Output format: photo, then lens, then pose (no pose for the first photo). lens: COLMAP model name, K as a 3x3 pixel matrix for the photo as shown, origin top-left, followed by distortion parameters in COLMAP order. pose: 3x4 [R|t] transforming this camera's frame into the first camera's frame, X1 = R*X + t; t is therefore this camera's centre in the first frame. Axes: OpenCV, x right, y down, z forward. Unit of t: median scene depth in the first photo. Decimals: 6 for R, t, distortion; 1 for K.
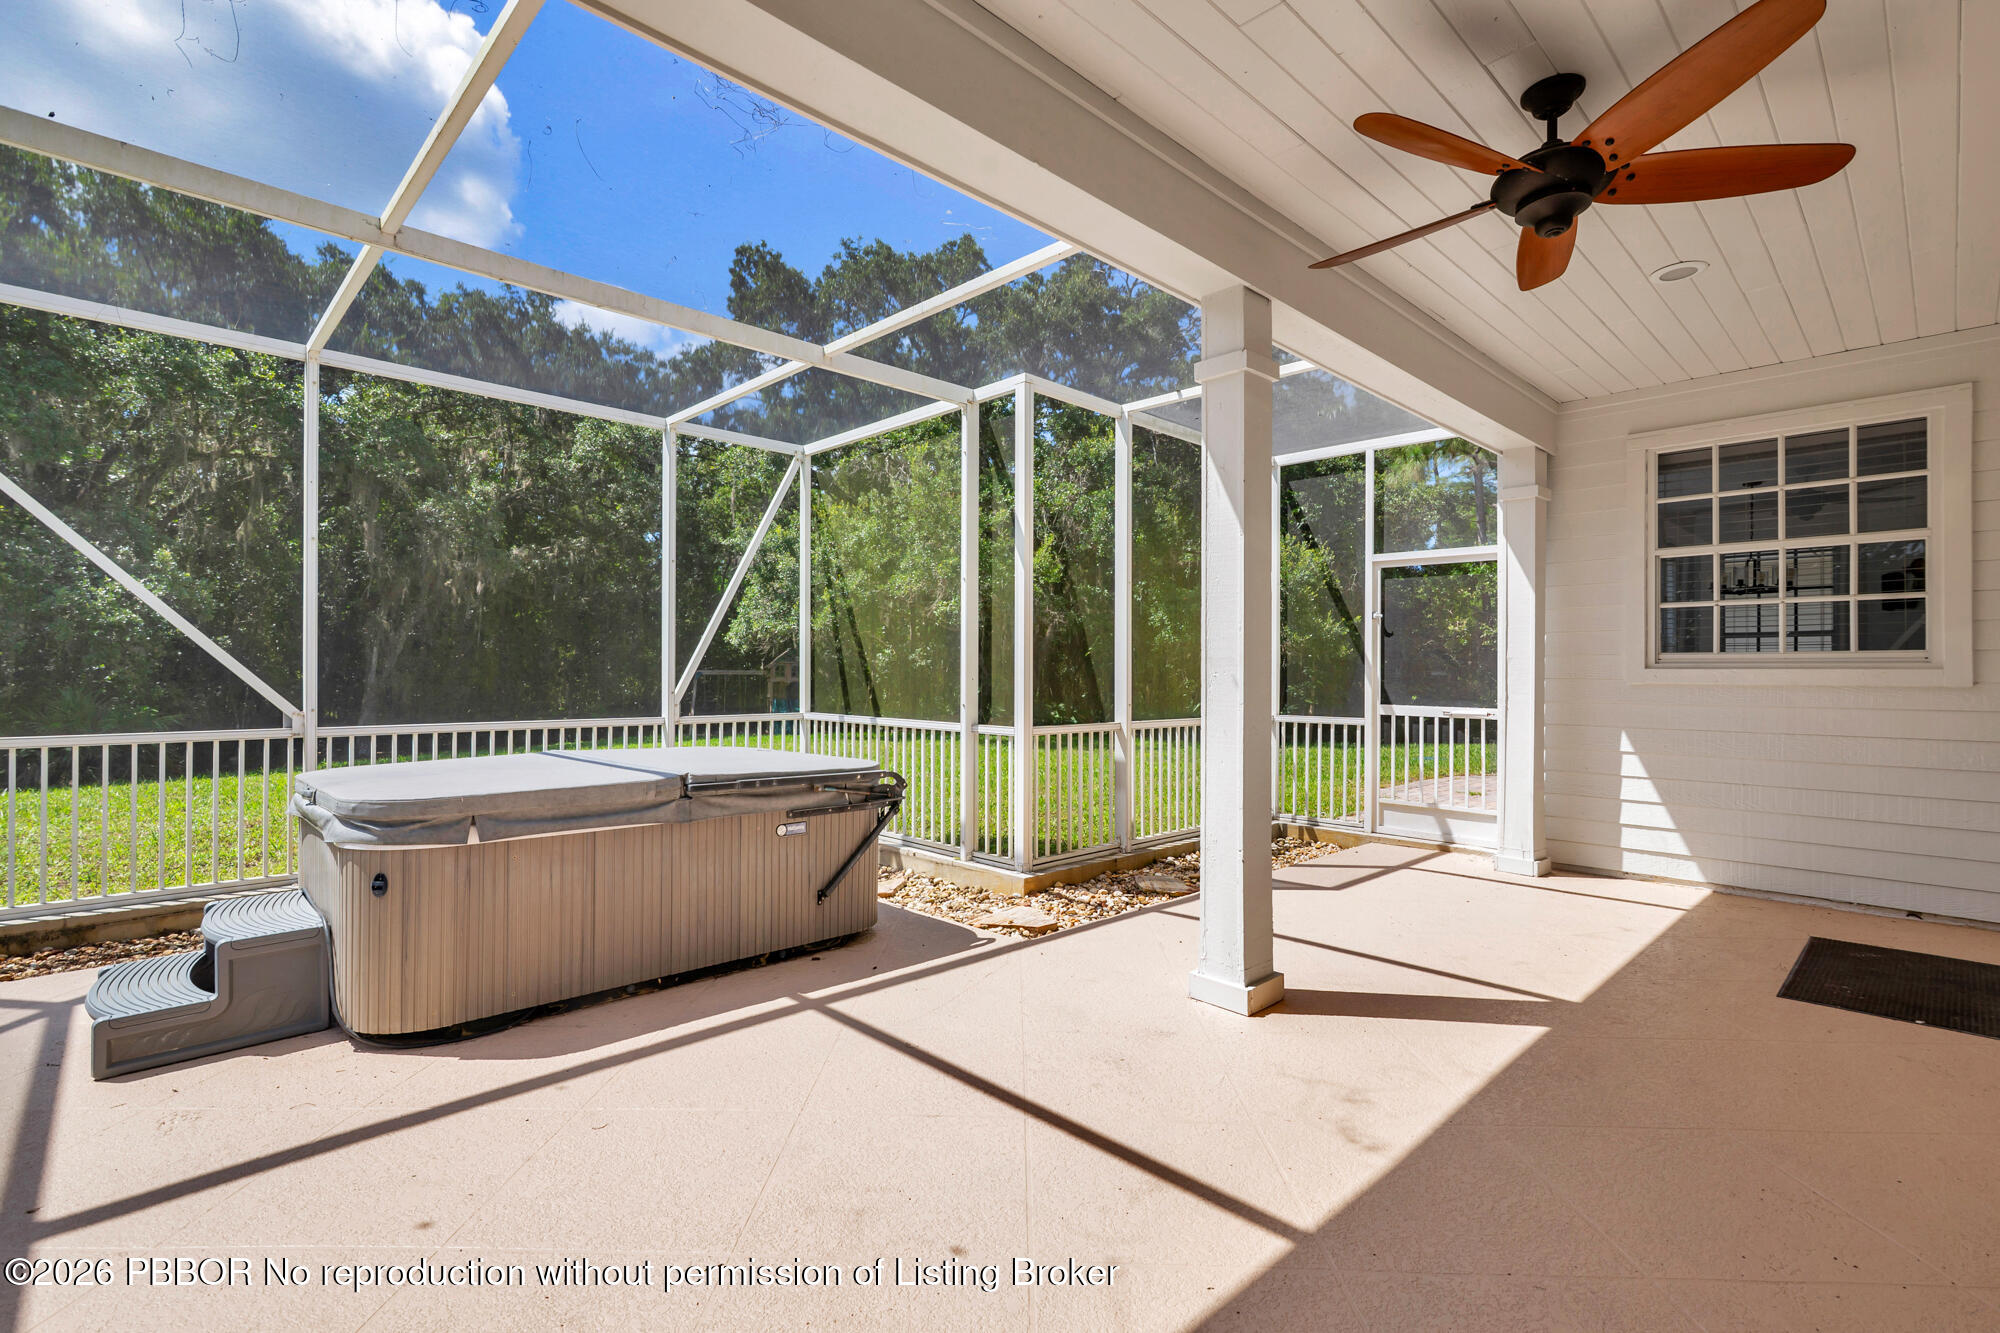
lens RADIAL K [[923.6, 0, 1001.0], [0, 923.6, 670.1], [0, 0, 1]] dist [-0.005574, -0.000462]
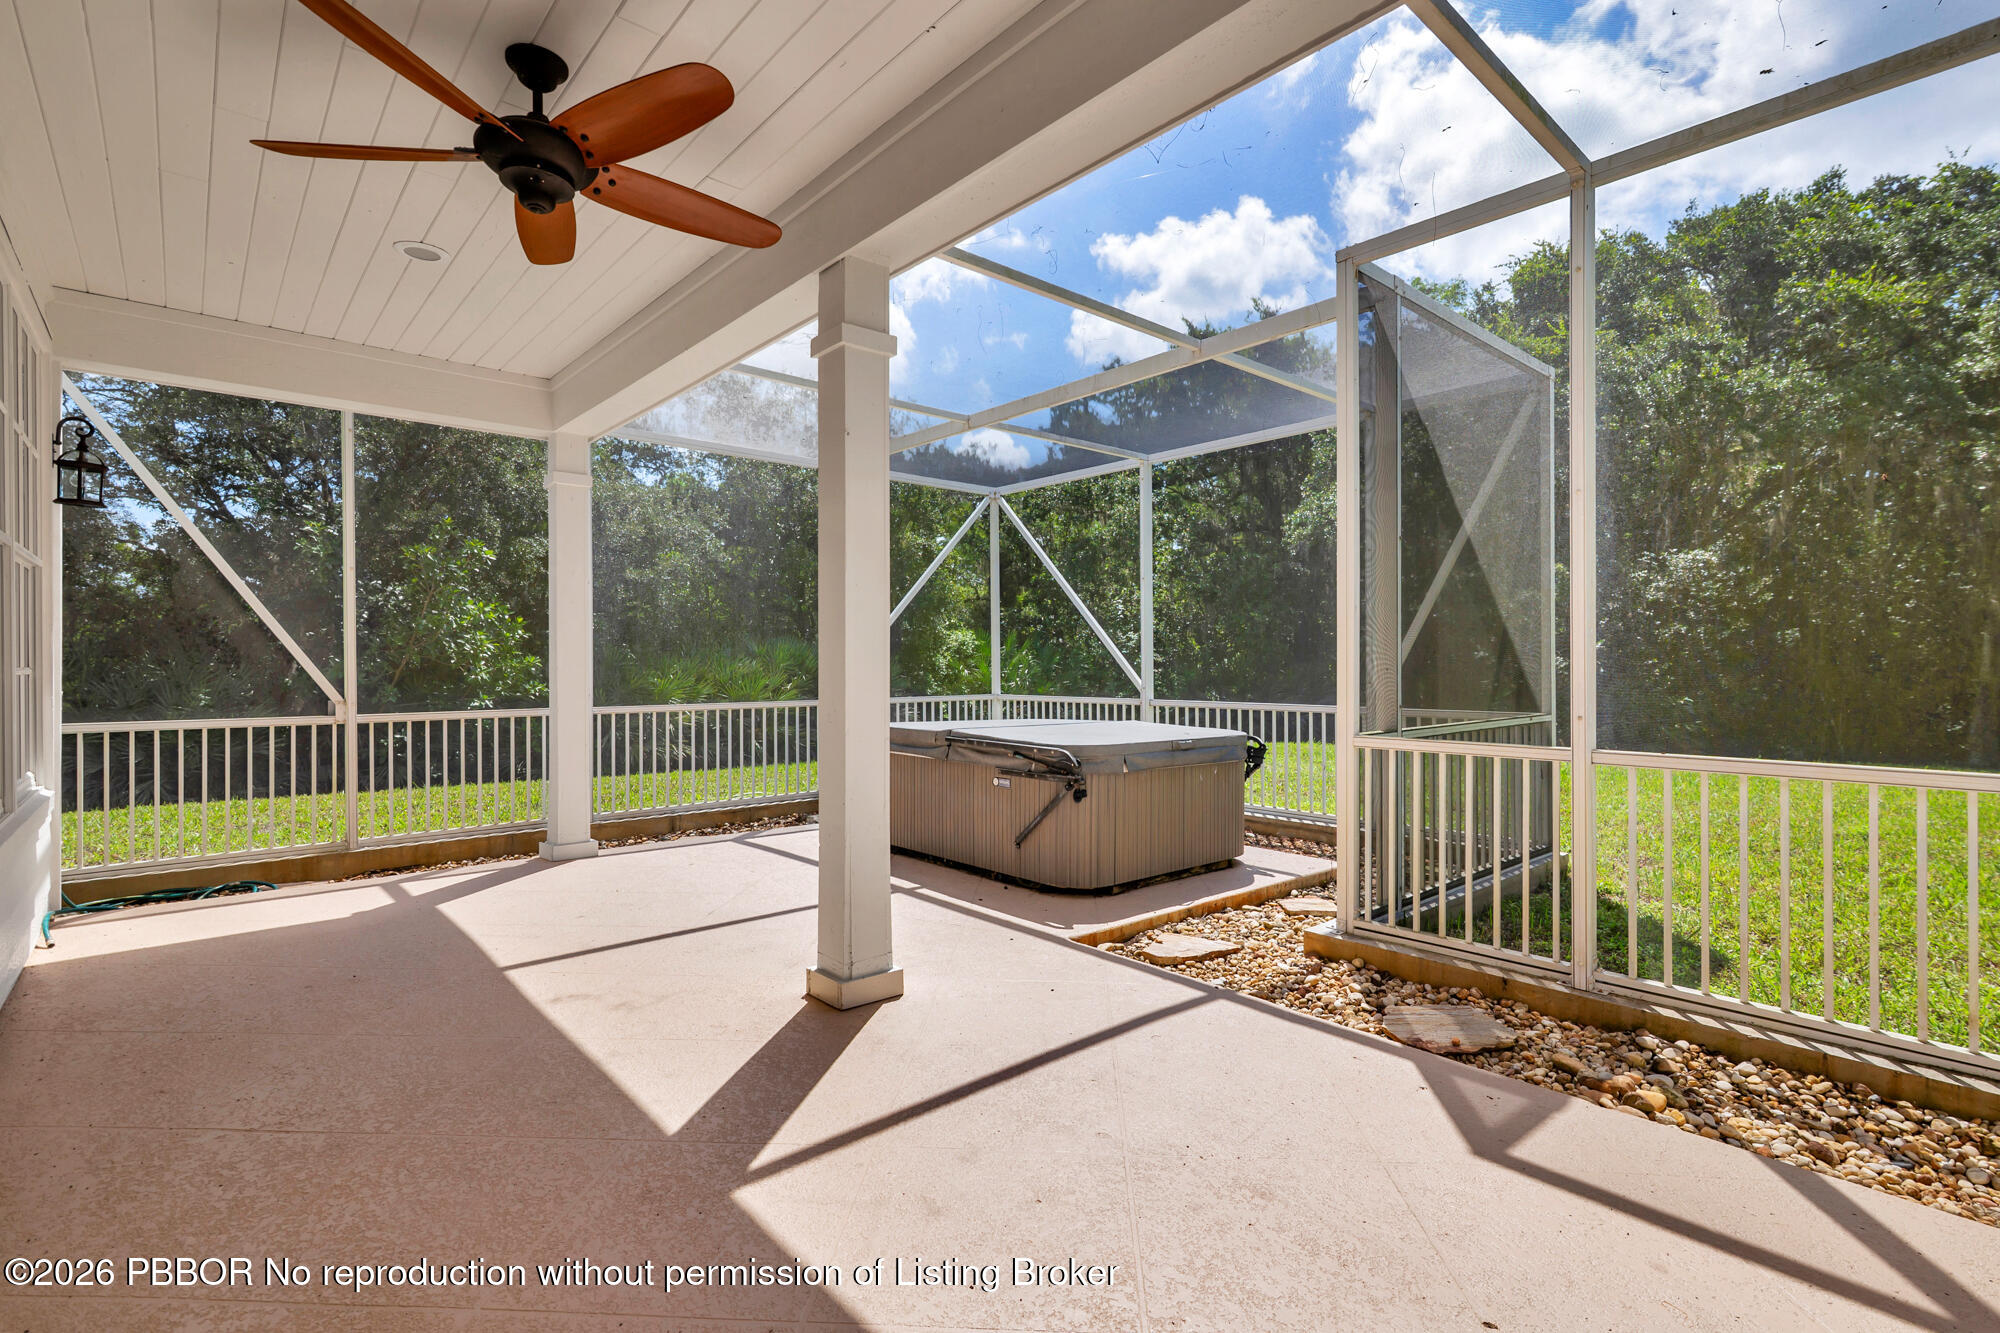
lens RADIAL K [[923.6, 0, 1000.4], [0, 923.6, 665.1], [0, 0, 1]] dist [-0.005574, -0.000462]
pose [[-0.038689, -0.001817, -0.999250, 1.073910], [0.002911, 0.999994, -0.001931, 0.009293], [0.999247, -0.002983, -0.038684, 1.046497]]
